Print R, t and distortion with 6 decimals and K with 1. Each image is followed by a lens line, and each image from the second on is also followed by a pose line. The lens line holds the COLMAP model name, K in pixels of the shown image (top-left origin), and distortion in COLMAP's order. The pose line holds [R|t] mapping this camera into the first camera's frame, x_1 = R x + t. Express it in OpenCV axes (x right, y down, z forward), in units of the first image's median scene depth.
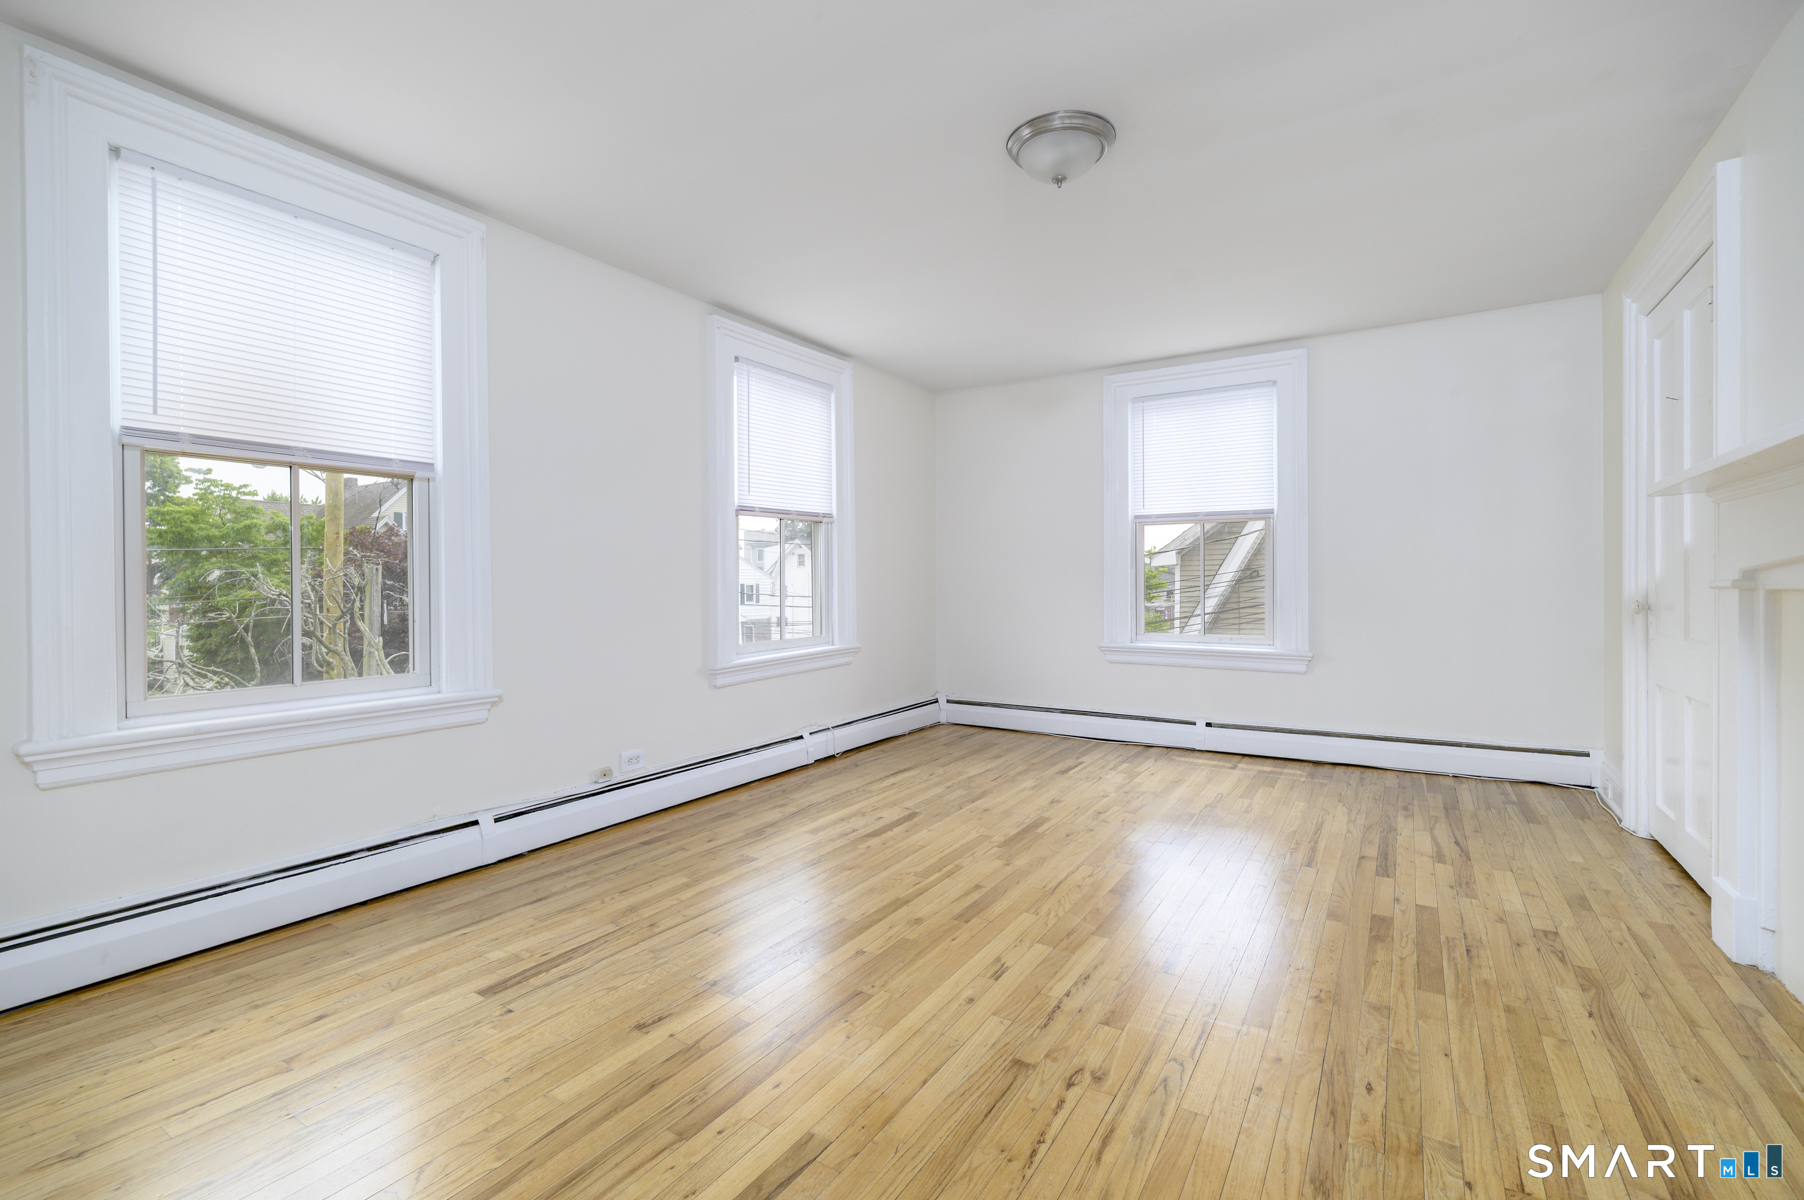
lens RADIAL K [[773.4, 0, 896.3], [0, 773.4, 592.4], [0, 0, 1]] dist [0.000522, -0.000064]
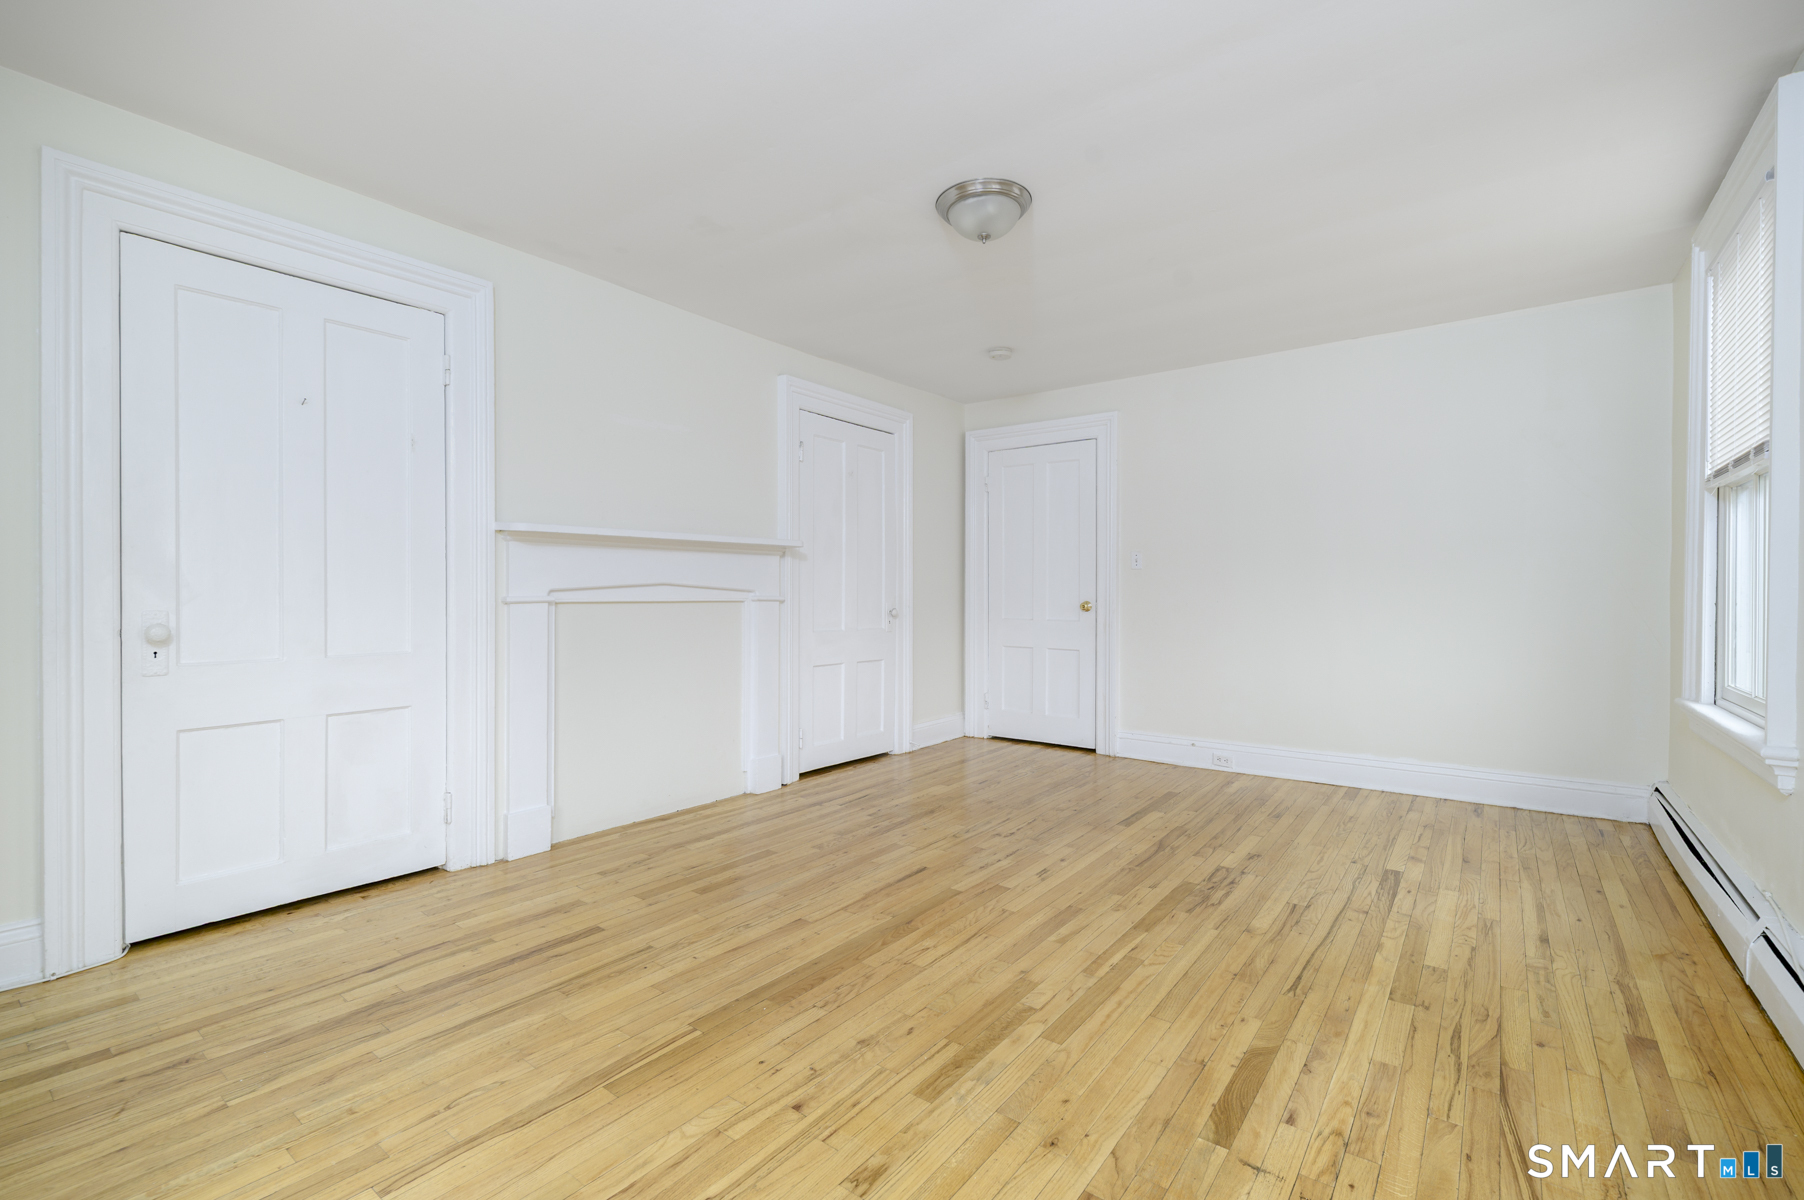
lens RADIAL K [[773.4, 0, 896.3], [0, 773.4, 592.4], [0, 0, 1]] dist [0.000522, -0.000064]
pose [[-0.996447, 0.004114, 0.084123, 0.212075], [0.004716, 0.999965, 0.006951, -0.023970], [-0.084091, 0.007323, -0.996431, 1.843409]]
